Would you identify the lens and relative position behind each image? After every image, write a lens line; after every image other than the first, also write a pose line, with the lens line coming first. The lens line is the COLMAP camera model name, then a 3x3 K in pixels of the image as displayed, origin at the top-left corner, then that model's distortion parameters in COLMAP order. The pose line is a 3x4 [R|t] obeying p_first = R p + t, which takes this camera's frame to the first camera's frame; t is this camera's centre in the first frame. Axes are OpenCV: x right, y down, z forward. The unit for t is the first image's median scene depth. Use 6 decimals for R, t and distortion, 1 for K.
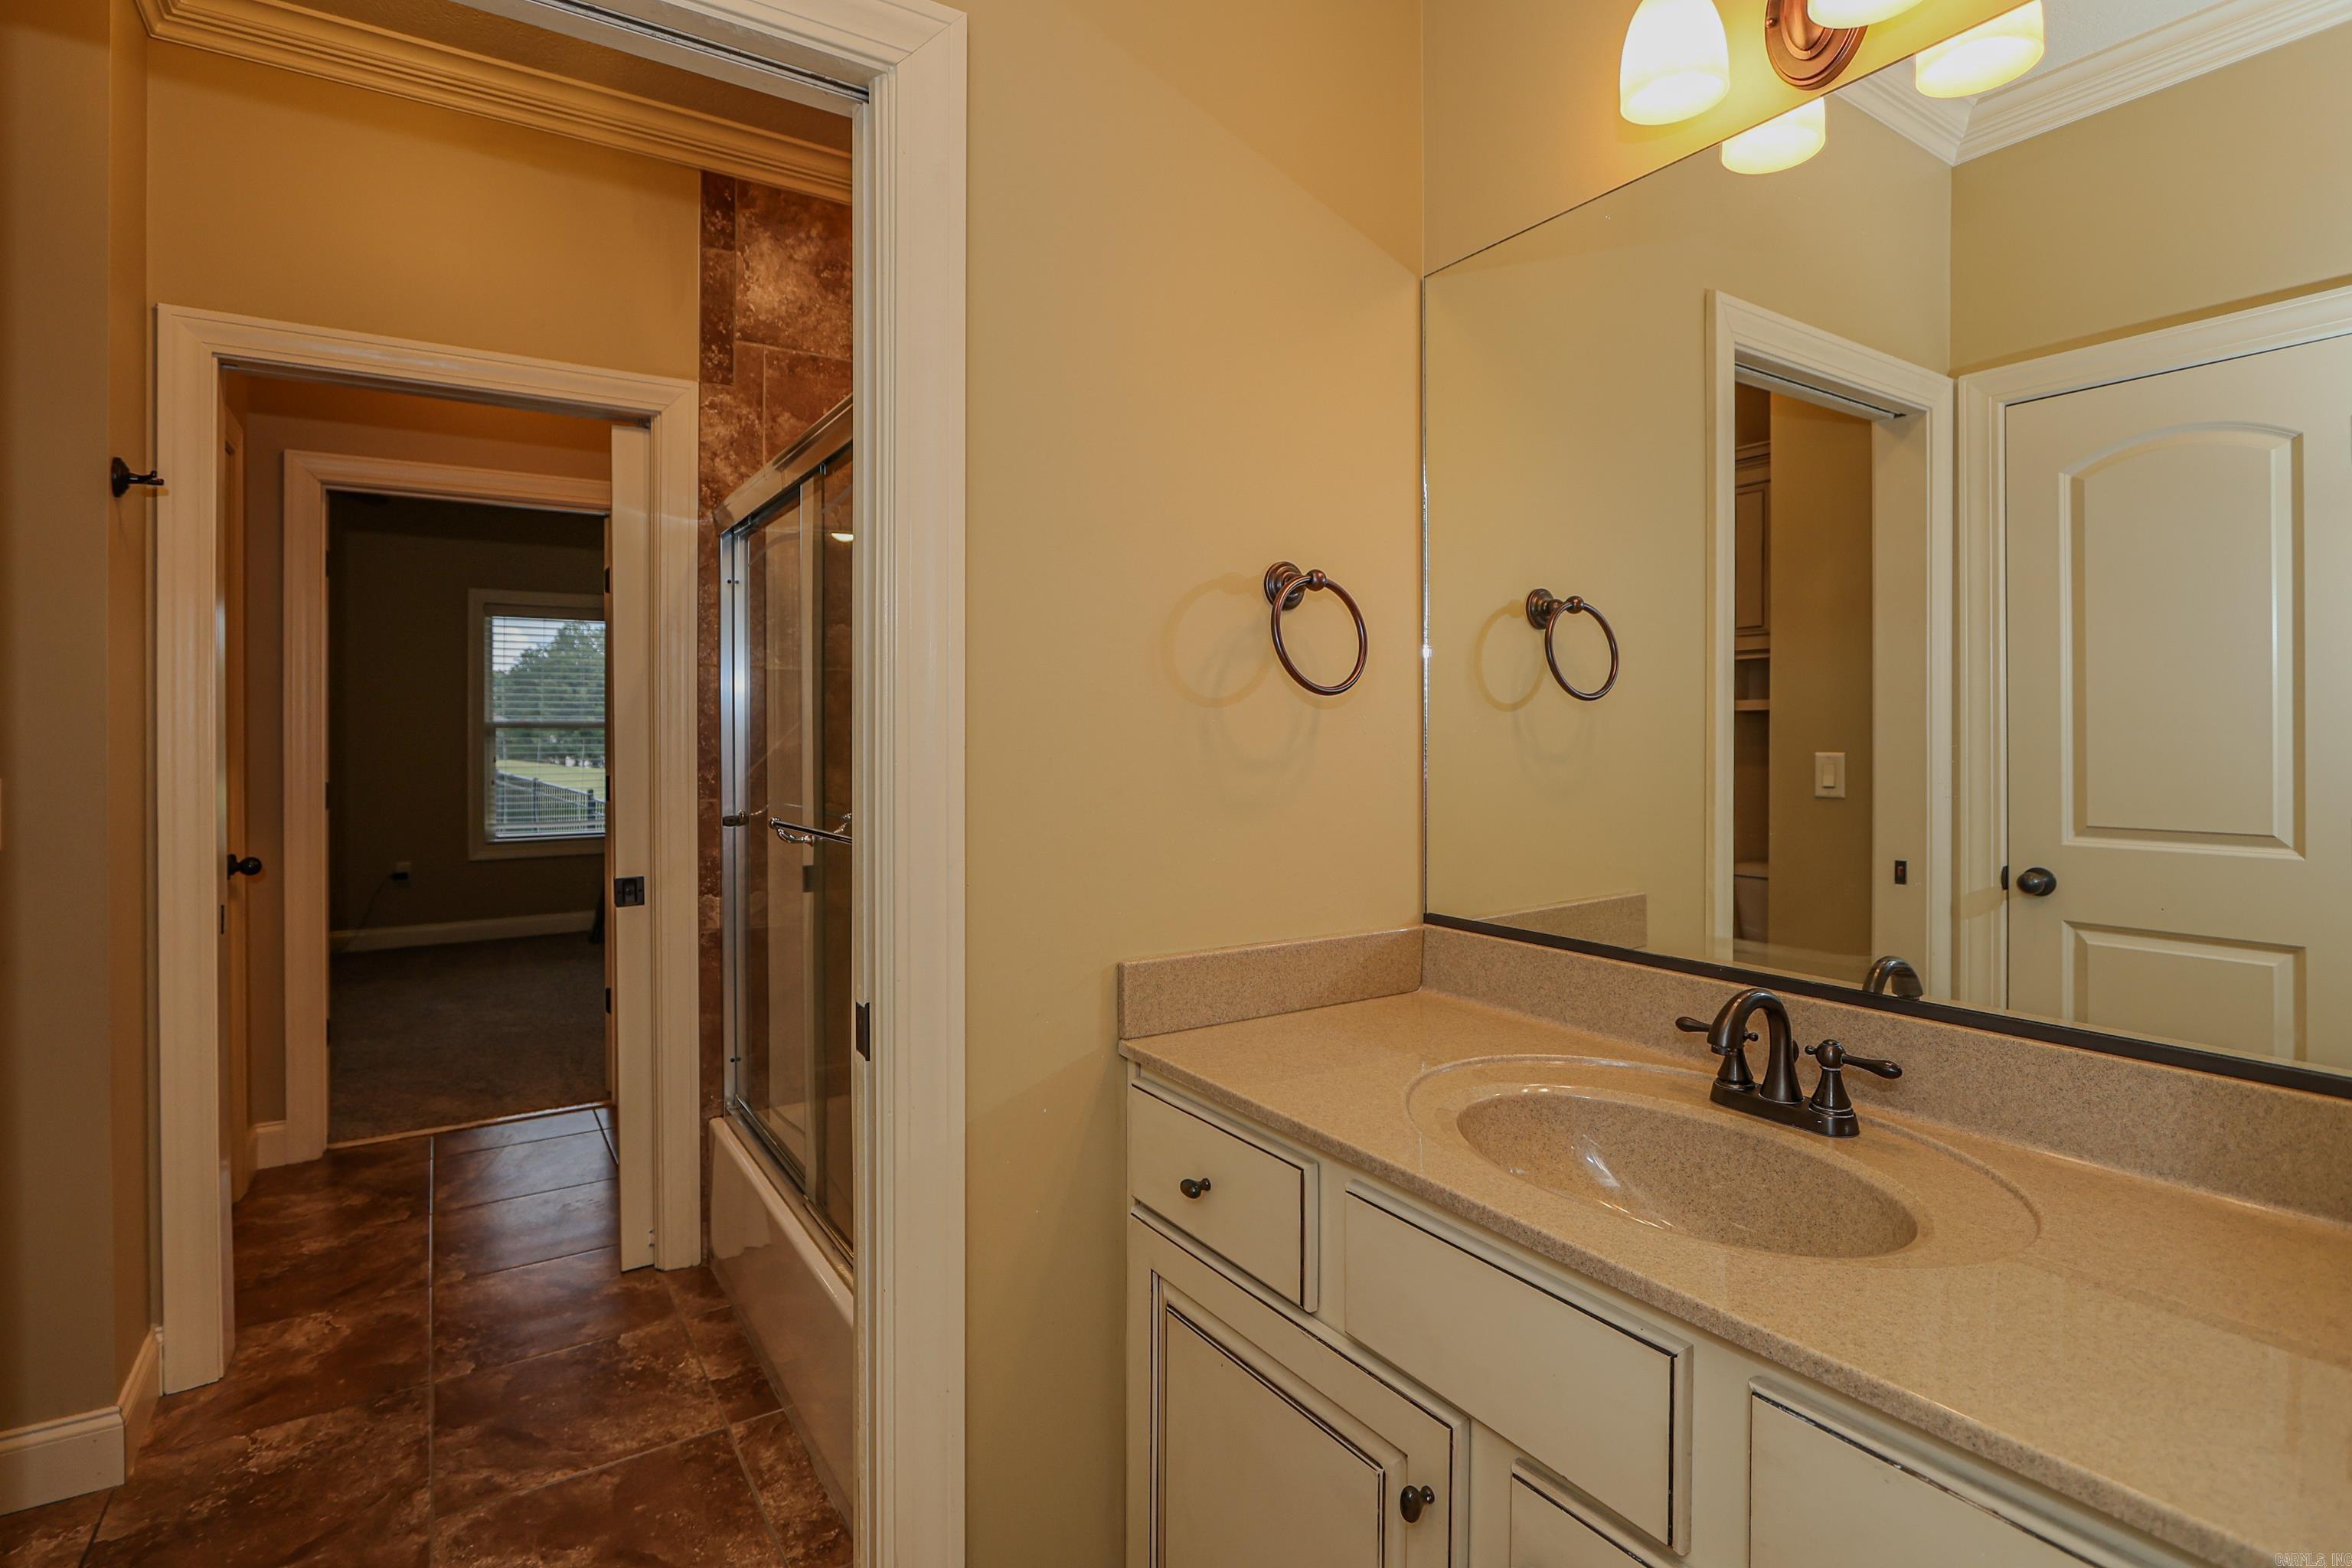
lens RADIAL K [[1109.5, 0, 1163.4], [0, 1109.5, 743.3], [0, 0, 1]] dist [-0.013211, 0.000392]
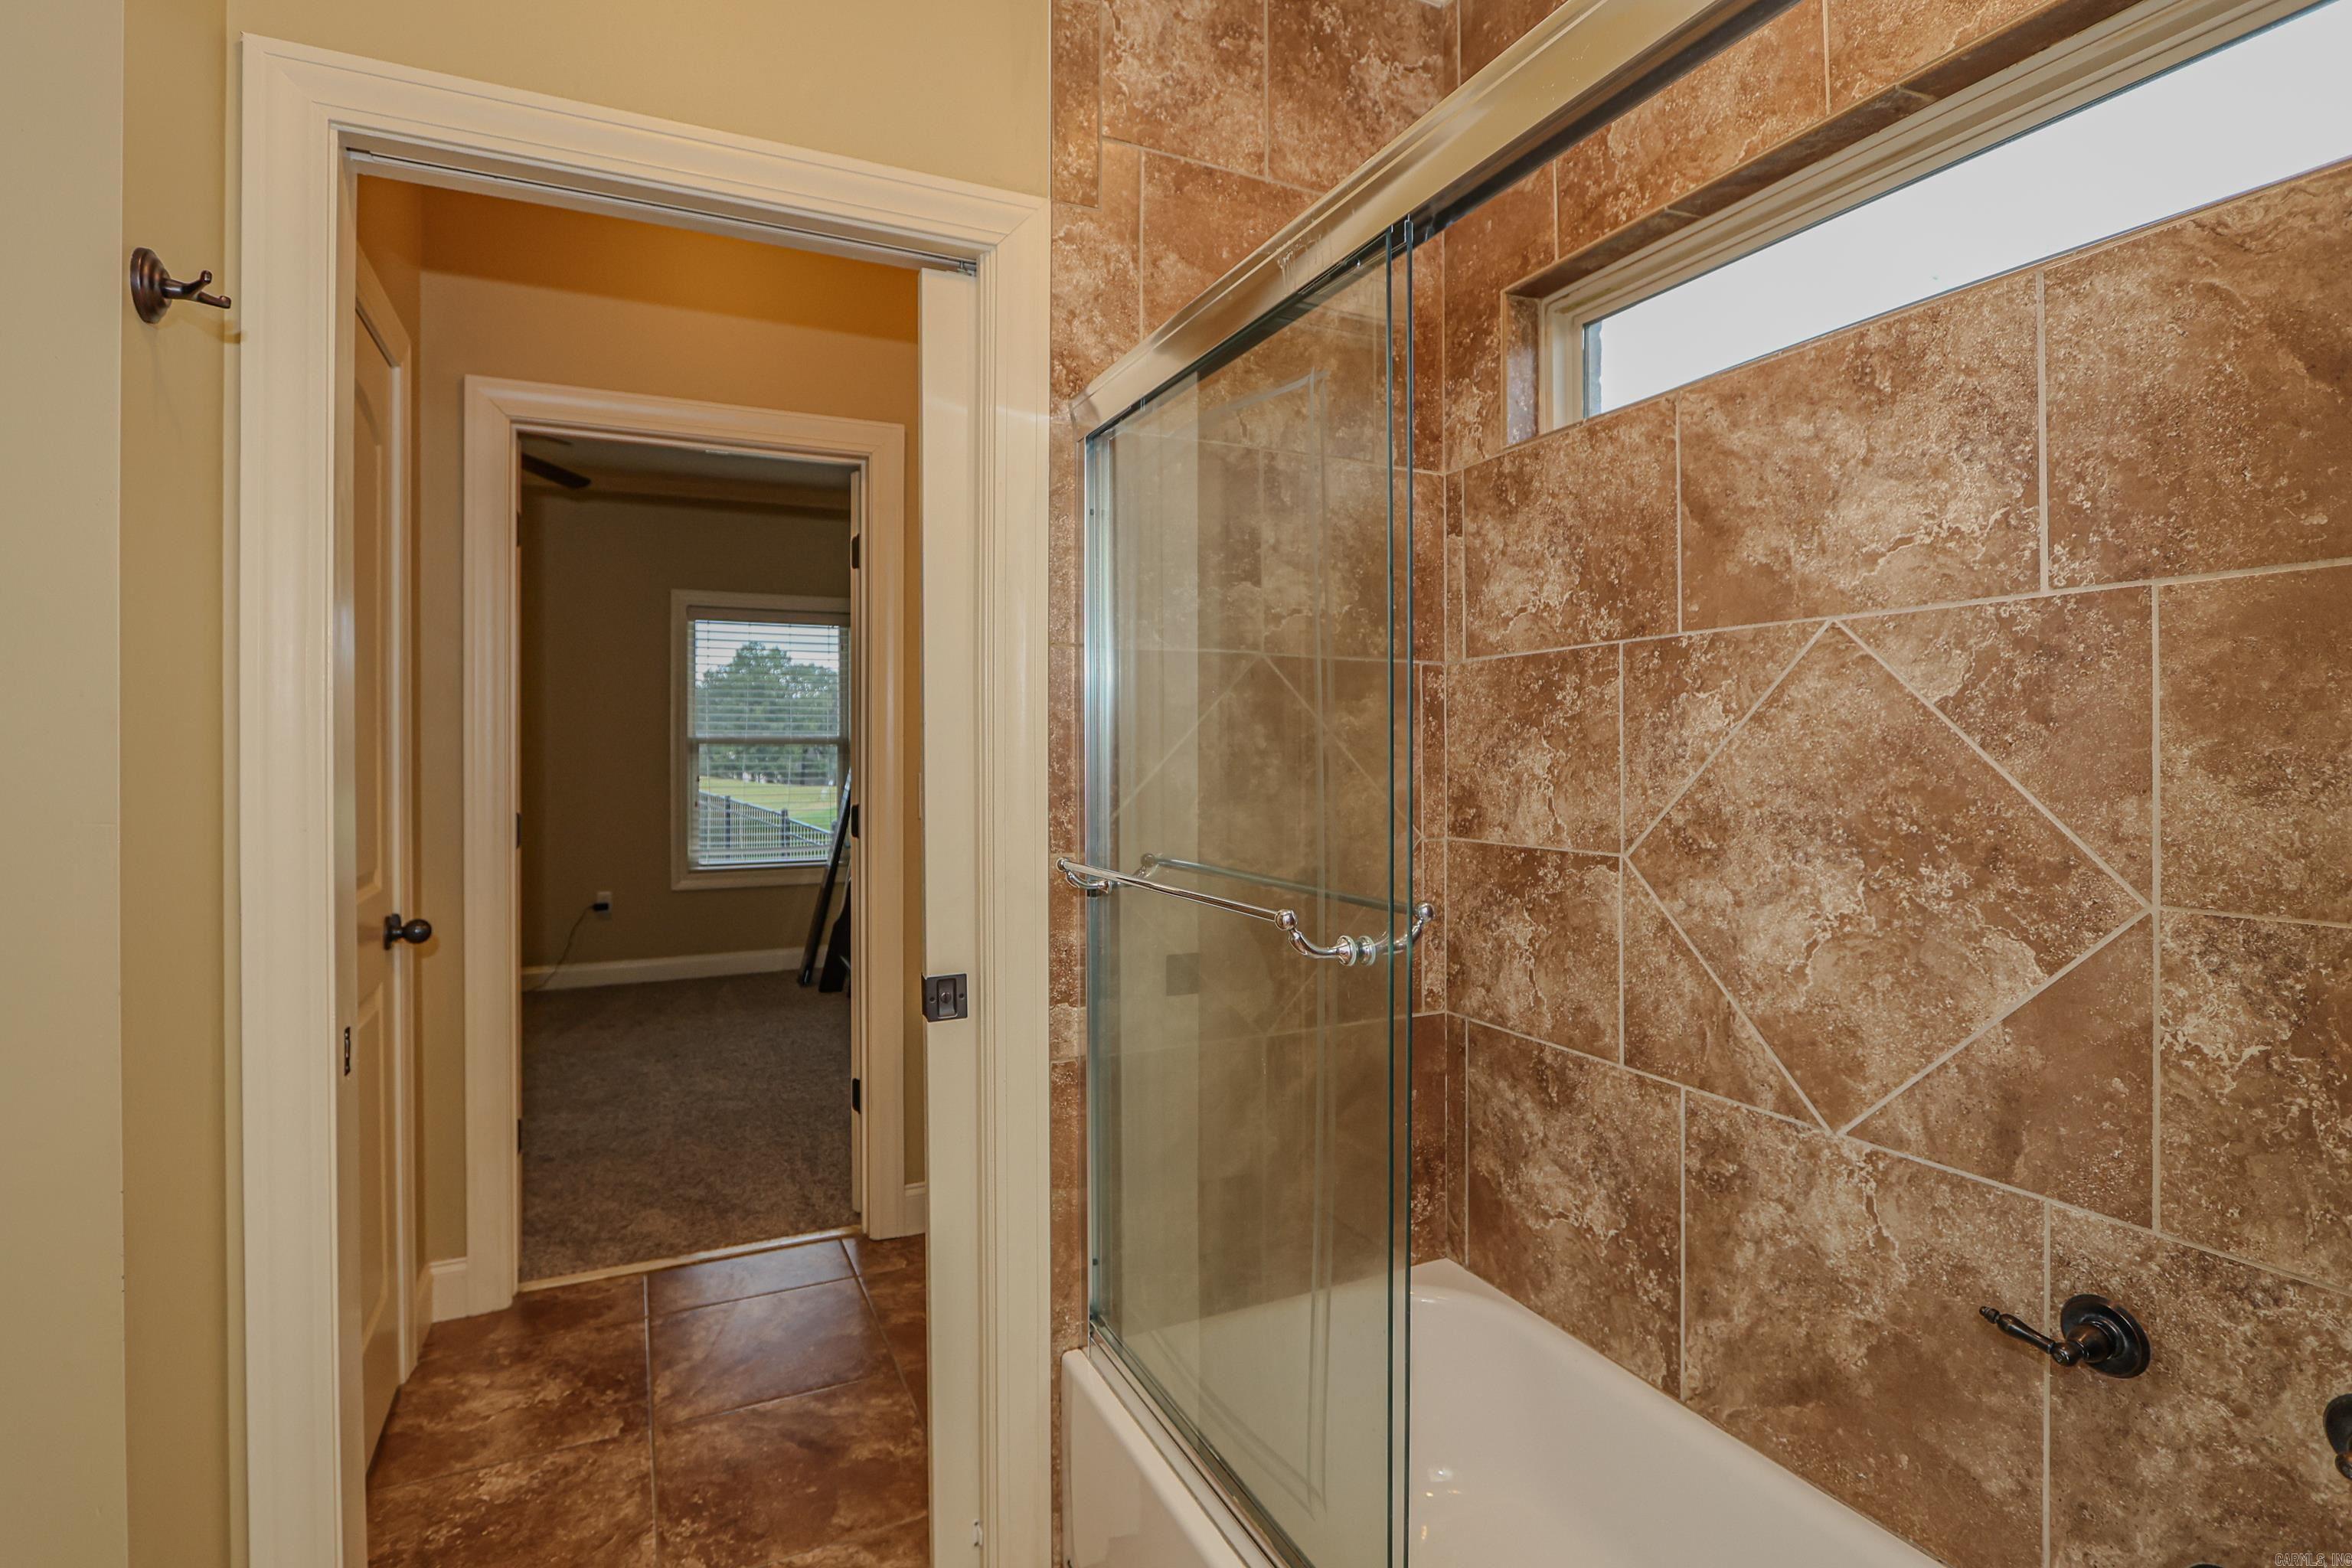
lens RADIAL K [[1109.5, 0, 1174.0], [0, 1109.5, 762.6], [0, 0, 1]] dist [-0.013211, 0.000392]
pose [[0.992443, 0.002408, -0.122681, -0.254047], [-0.002044, 0.999993, 0.003089, -0.004073], [0.122688, -0.002815, 0.992441, 0.351623]]
